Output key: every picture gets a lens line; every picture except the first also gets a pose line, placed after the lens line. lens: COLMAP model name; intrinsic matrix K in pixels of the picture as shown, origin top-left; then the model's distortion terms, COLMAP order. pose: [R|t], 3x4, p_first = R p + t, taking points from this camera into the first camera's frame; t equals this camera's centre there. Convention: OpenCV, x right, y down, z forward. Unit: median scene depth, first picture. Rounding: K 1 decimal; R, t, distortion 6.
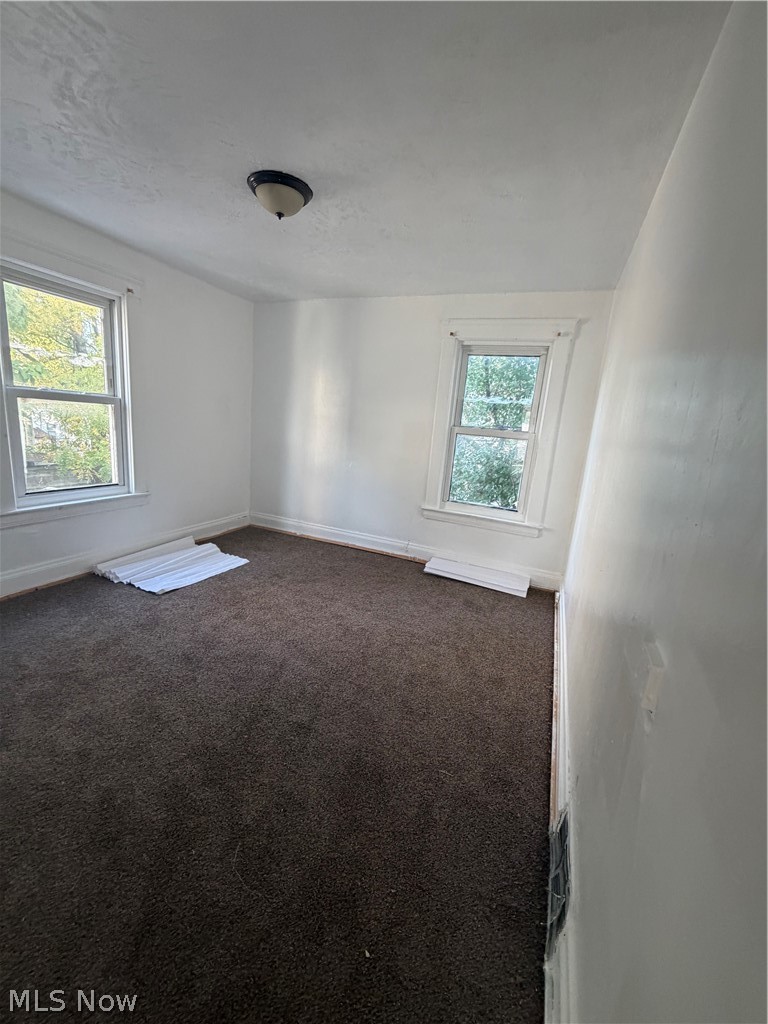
lens RADIAL K [[408.8, 0, 385.8], [0, 408.8, 512.6], [0, 0, 1]] dist [0.000655, -0.000143]
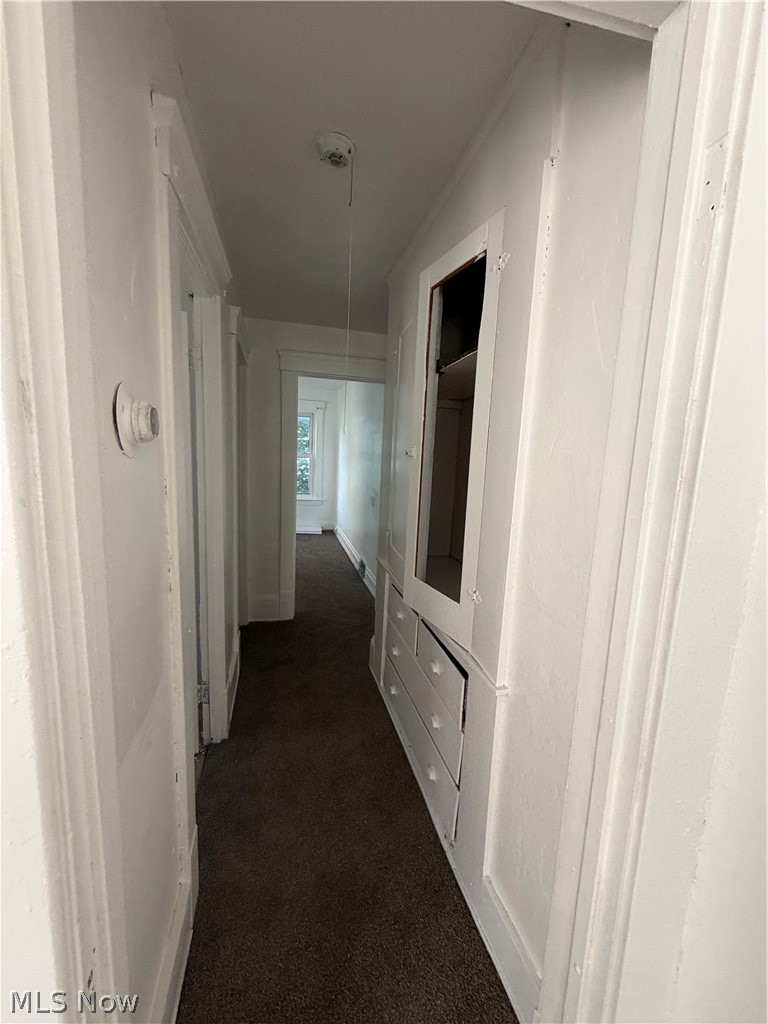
lens RADIAL K [[408.8, 0, 380.9], [0, 408.8, 513.9], [0, 0, 1]] dist [0.000655, -0.000143]
pose [[0.804926, -0.141663, 0.576216, -0.592946], [0.159886, 0.986947, 0.019294, 0.118694], [-0.571428, 0.076599, 0.817069, -0.856297]]
